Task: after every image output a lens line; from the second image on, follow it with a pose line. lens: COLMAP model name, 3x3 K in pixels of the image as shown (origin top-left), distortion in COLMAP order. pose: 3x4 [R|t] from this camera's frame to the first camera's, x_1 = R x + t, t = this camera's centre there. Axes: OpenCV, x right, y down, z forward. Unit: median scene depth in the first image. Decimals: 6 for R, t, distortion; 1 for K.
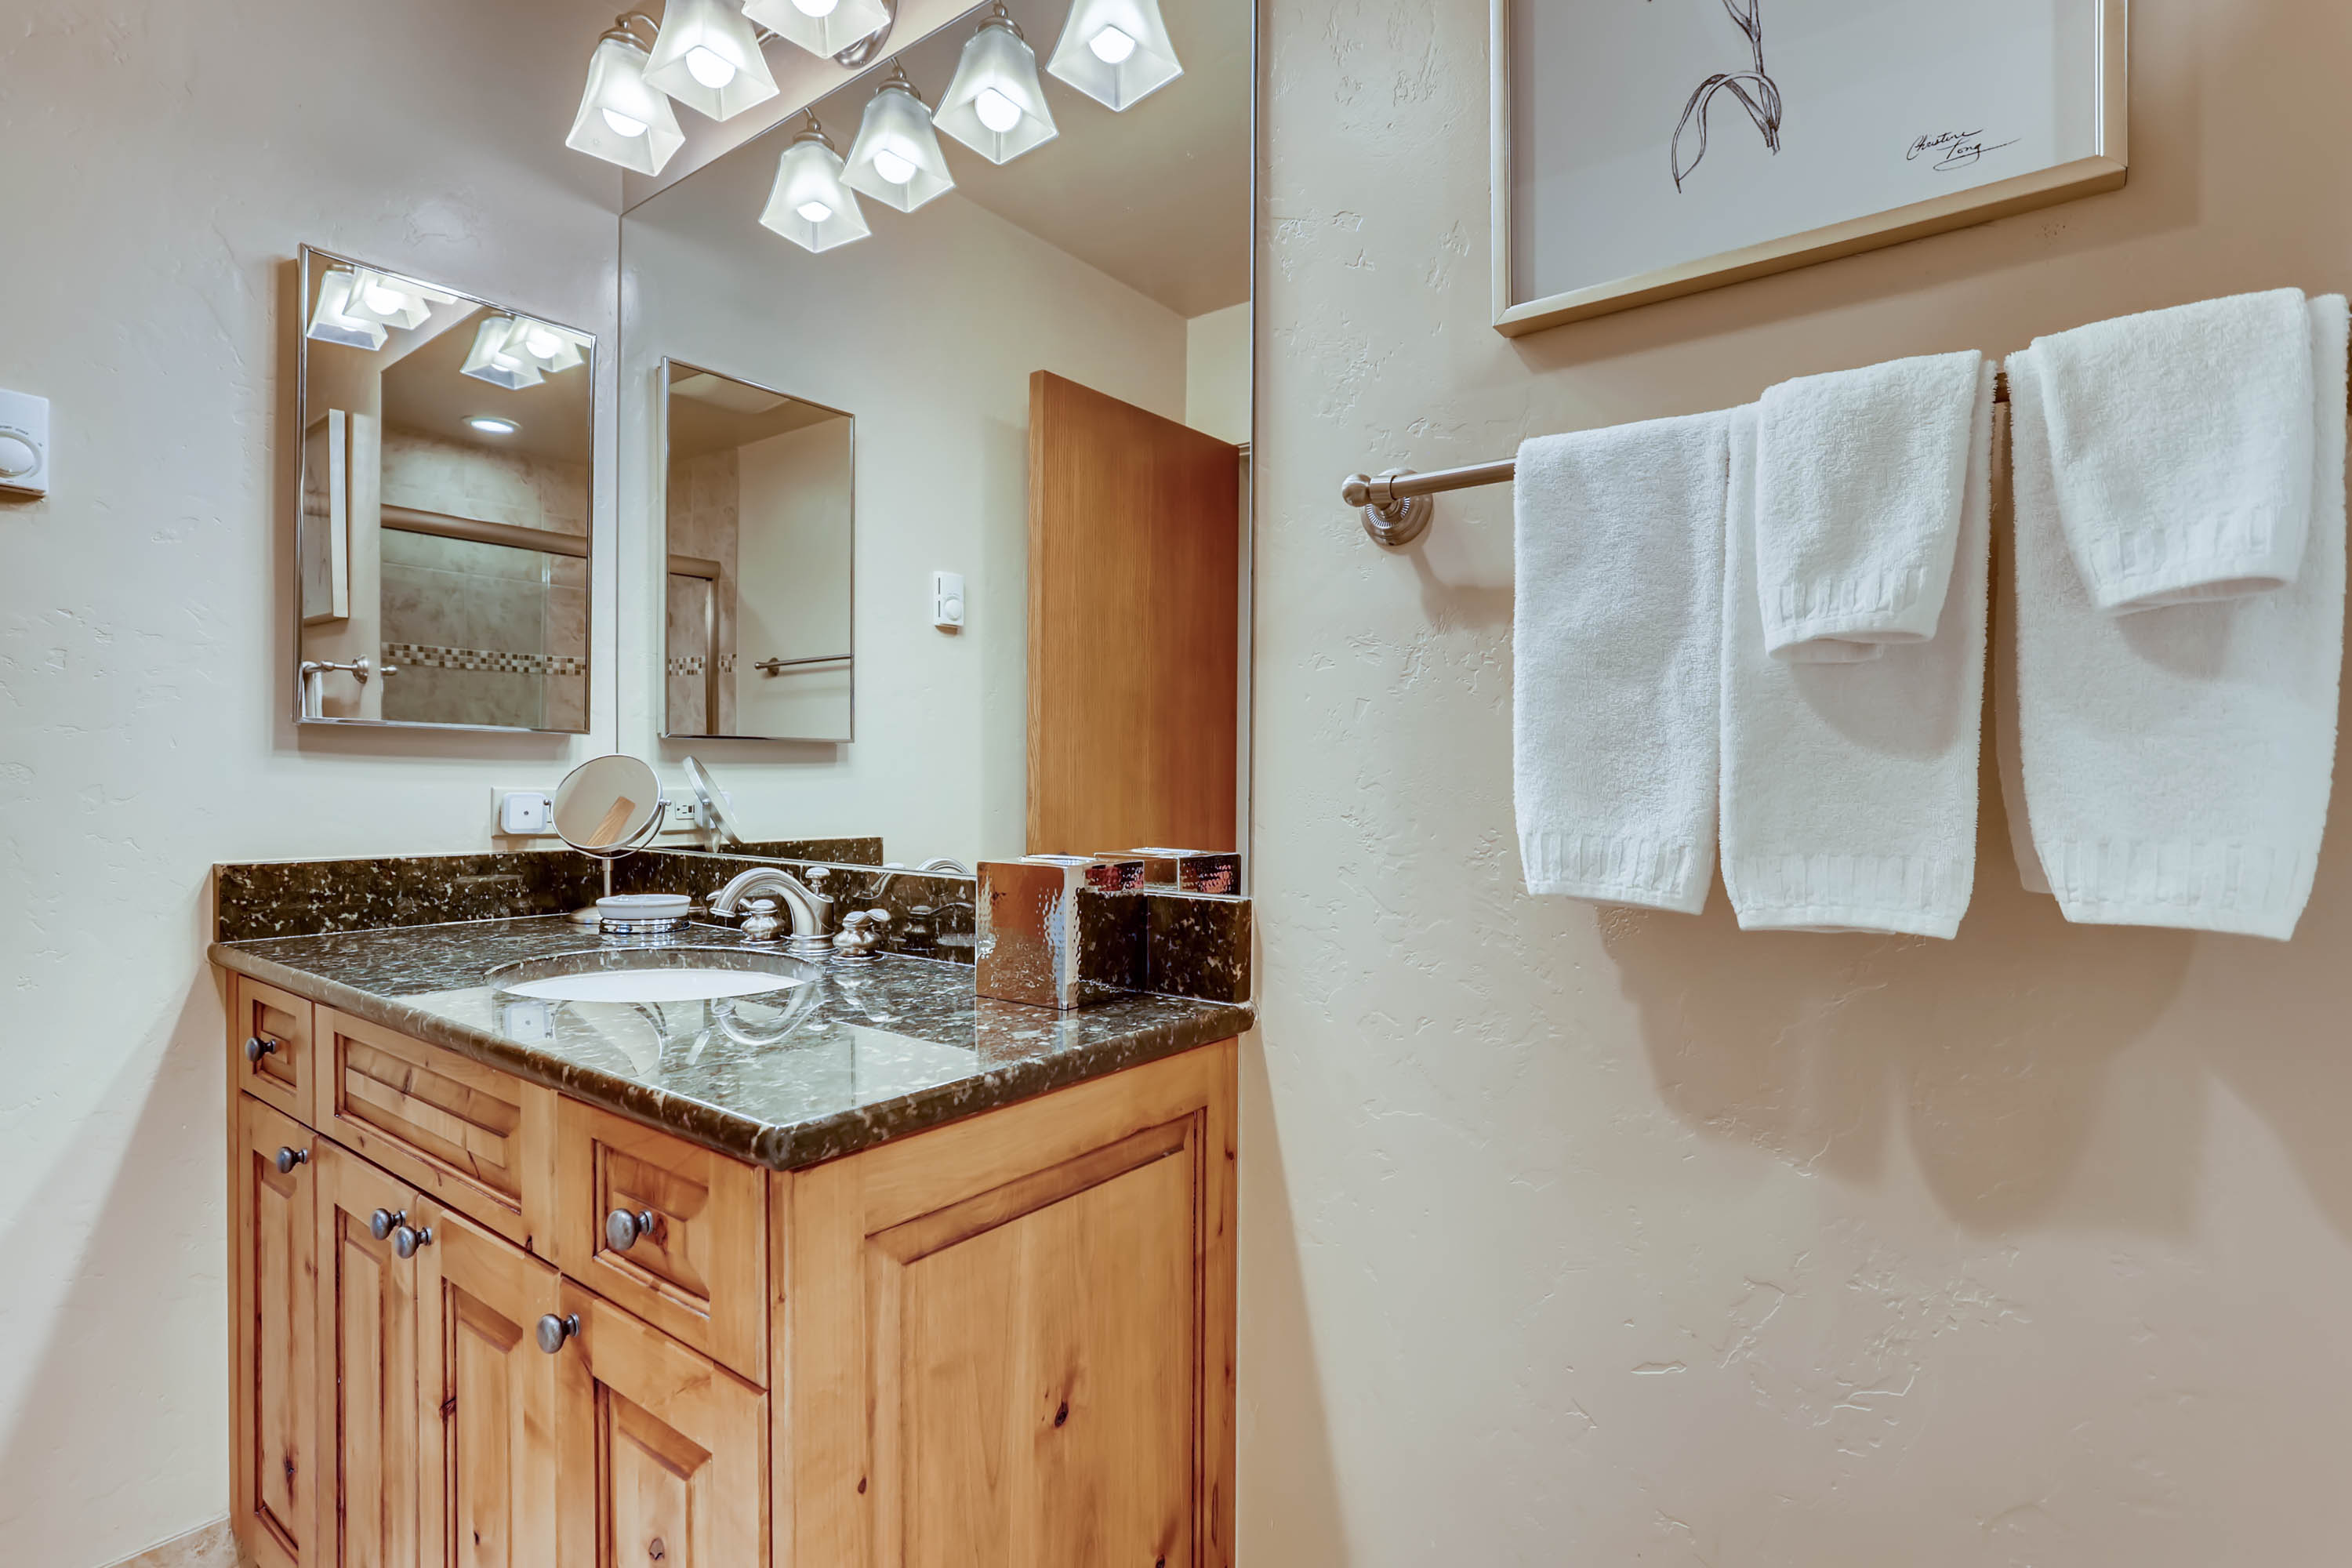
lens RADIAL K [[1157.3, 0, 1176.0], [0, 1157.3, 784.0], [0, 0, 1]] dist [-0.027206, 0.019257]
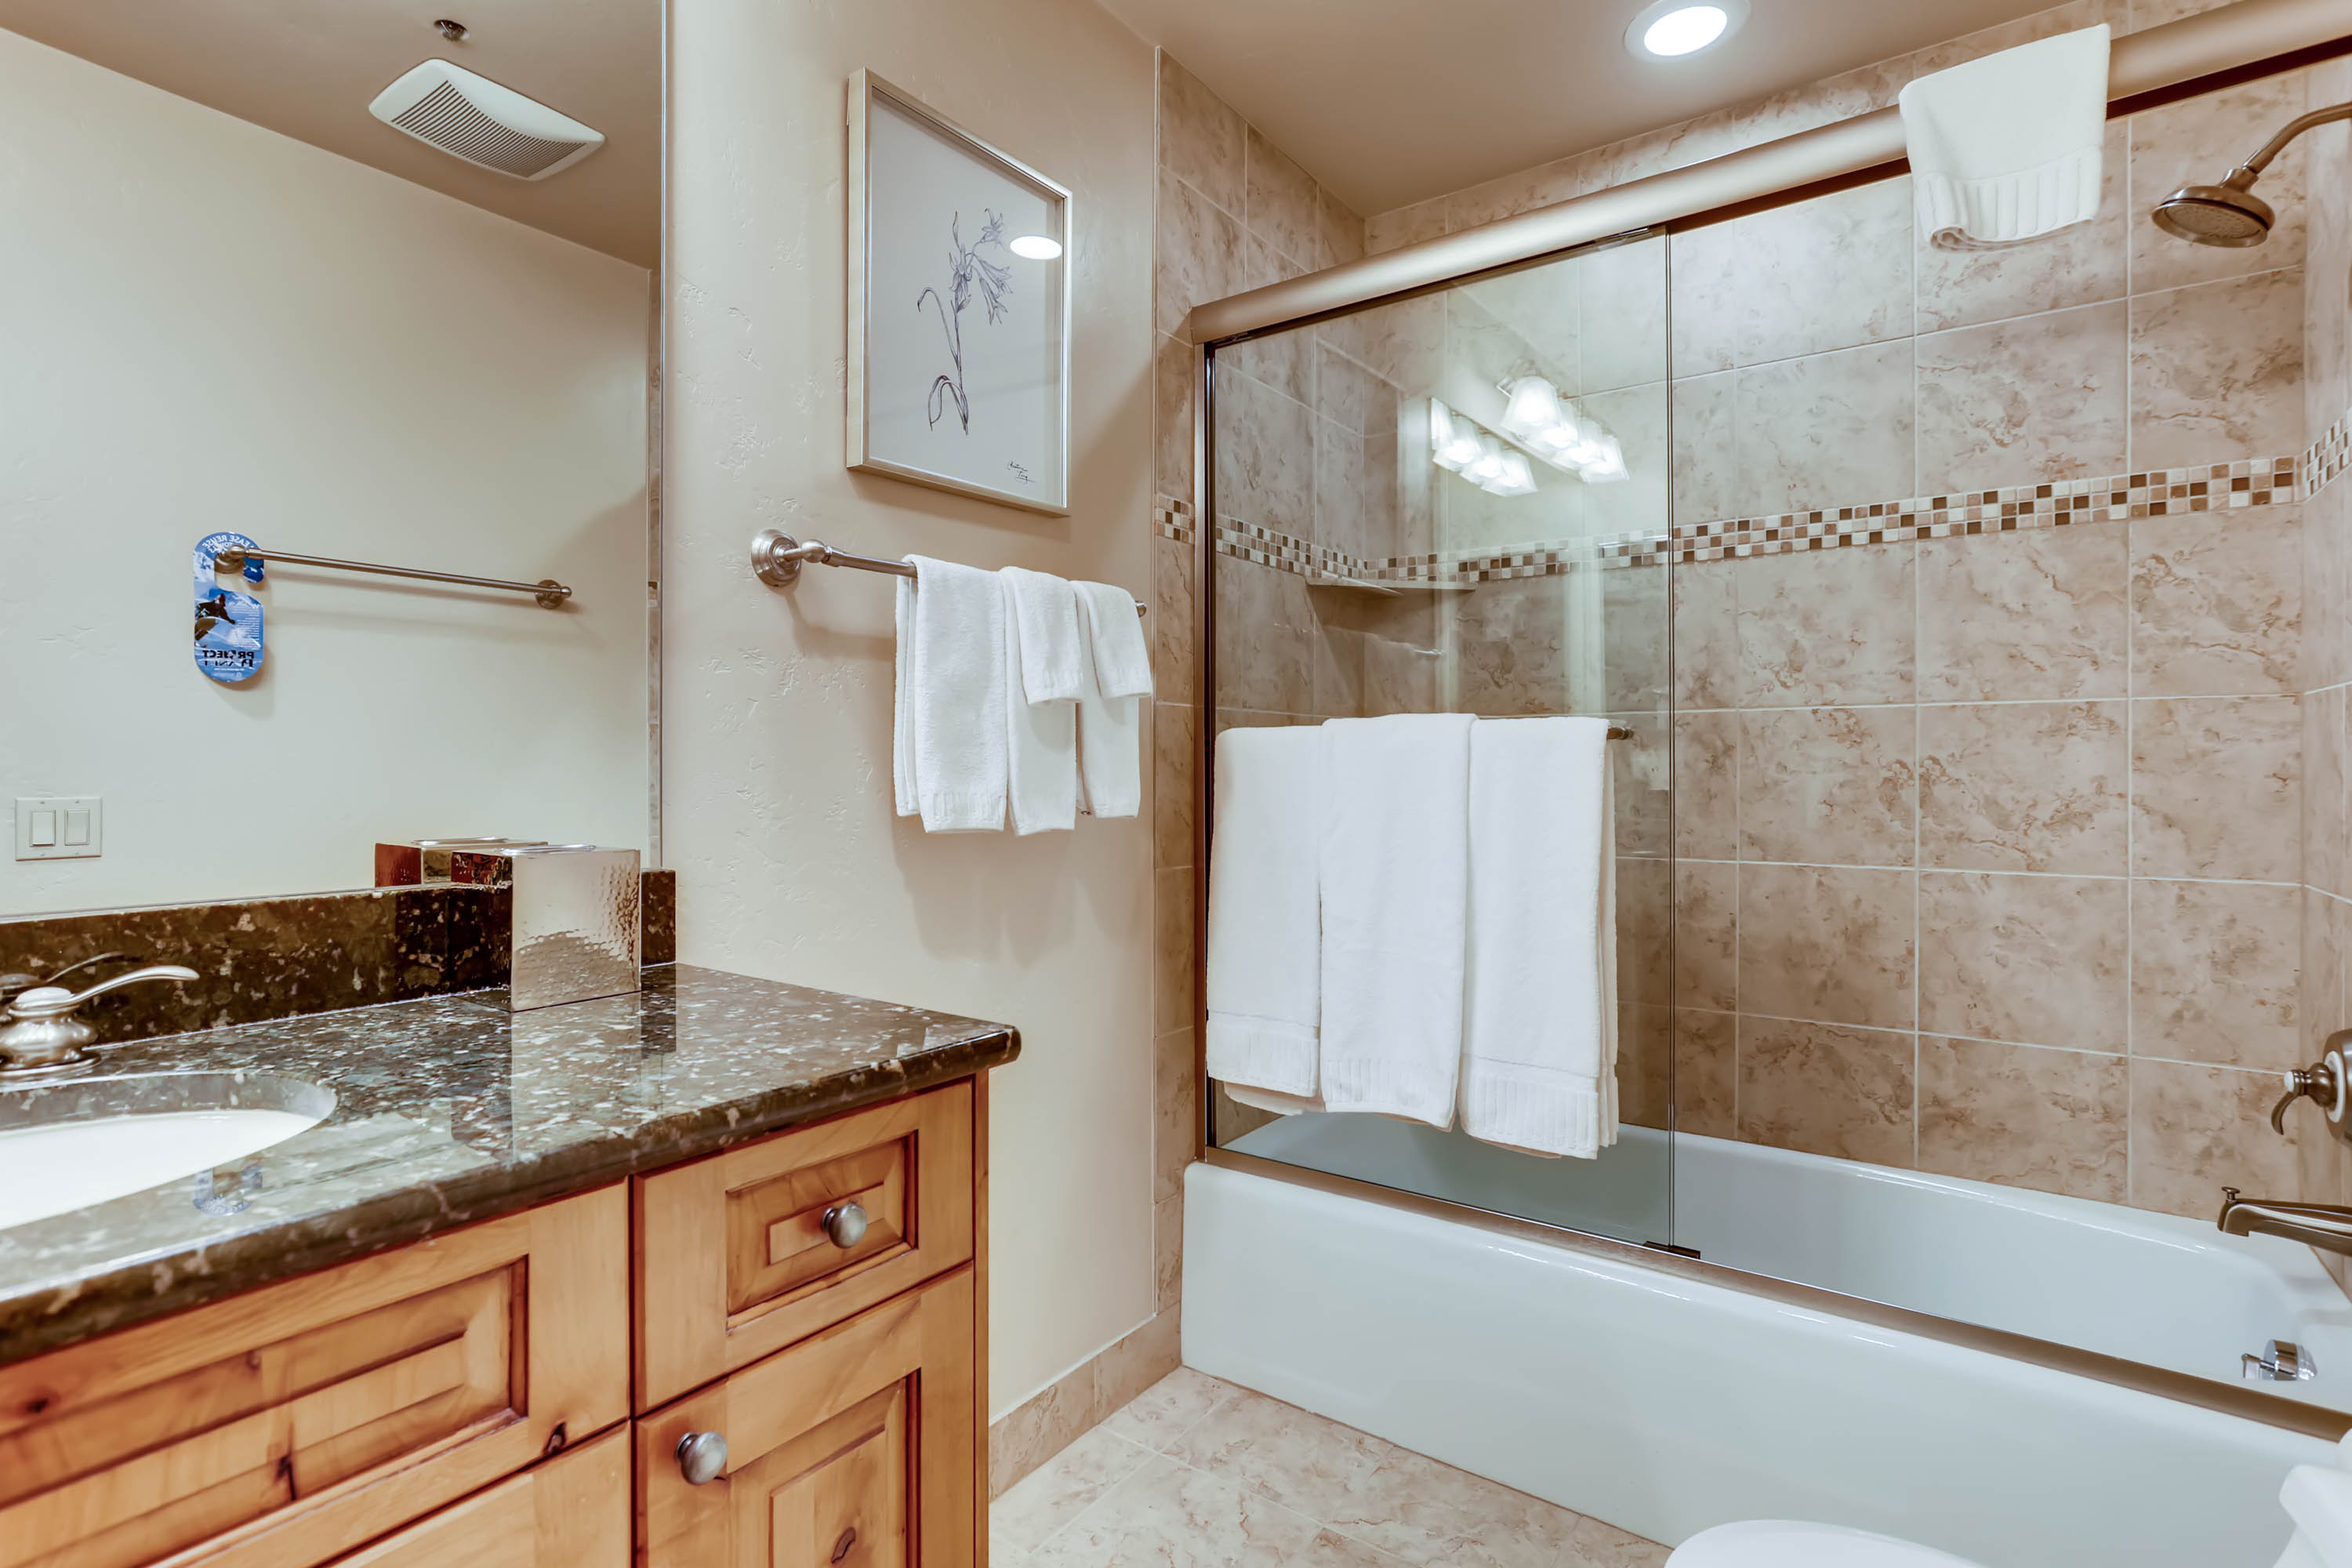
lens RADIAL K [[1150.7, 0, 1176.0], [0, 1150.7, 784.0], [0, 0, 1]] dist [-0.028414, 0.020083]
pose [[-0.048418, -0.020585, 0.998615, -1.422794], [0.002730, 0.999781, 0.020741, -0.006099], [-0.998823, 0.003730, -0.048351, 0.747617]]
